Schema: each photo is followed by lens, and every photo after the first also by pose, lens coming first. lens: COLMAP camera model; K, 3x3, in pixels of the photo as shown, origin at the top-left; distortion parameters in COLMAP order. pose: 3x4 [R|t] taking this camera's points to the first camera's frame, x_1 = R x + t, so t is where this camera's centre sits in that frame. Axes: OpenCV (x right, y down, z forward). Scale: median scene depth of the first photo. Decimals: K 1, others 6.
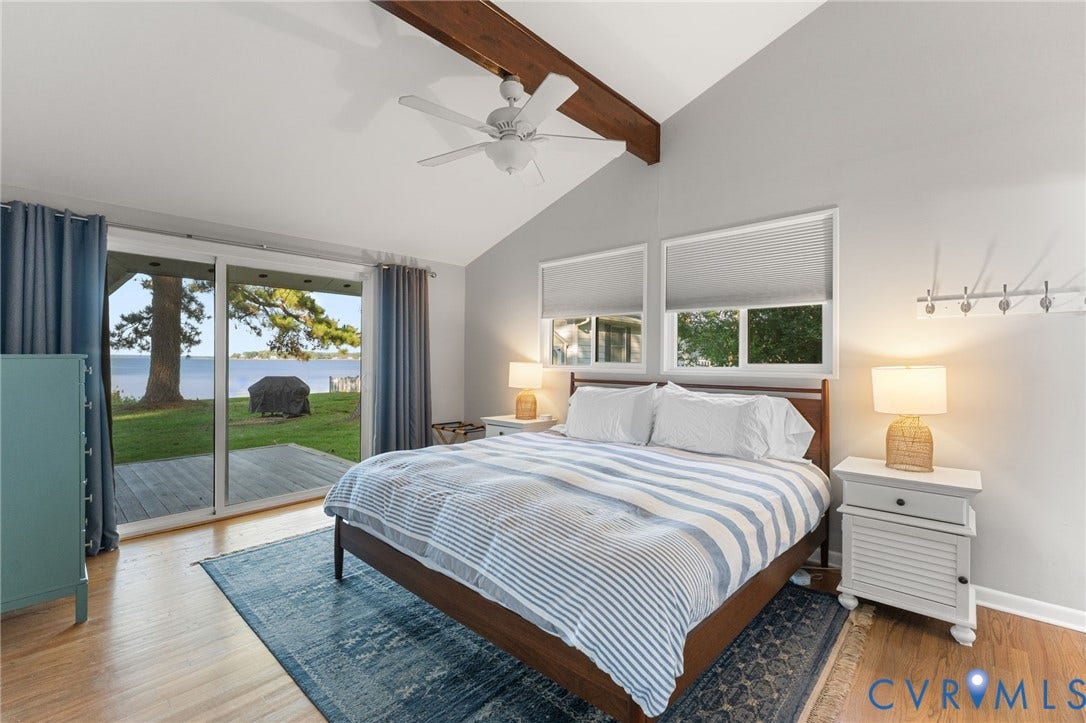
lens RADIAL K [[471.3, 0, 543.0], [0, 471.3, 361.5], [0, 0, 1]] dist [-0.000623, -0.000381]
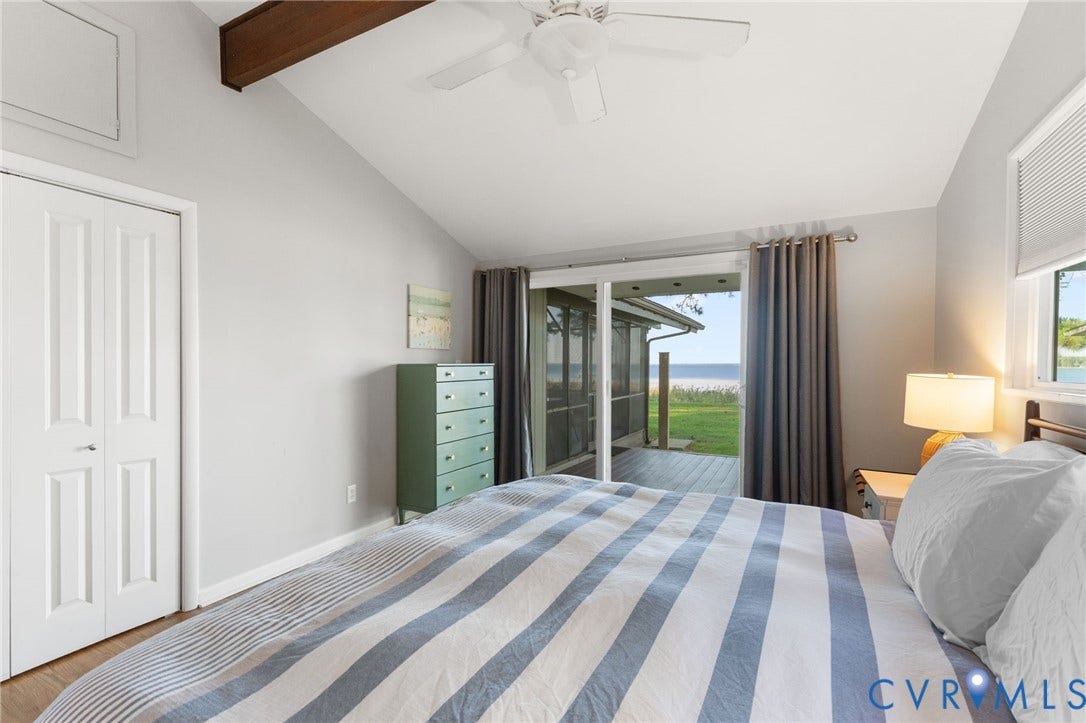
lens RADIAL K [[478.0, 0, 542.0], [0, 478.0, 365.0], [0, 0, 1]] dist [-0.001860, -0.000112]
pose [[0.253542, -0.001554, -0.967323, 0.327961], [-0.007638, 0.999964, -0.003608, -0.003303], [0.967294, 0.008303, 0.253521, 0.471396]]
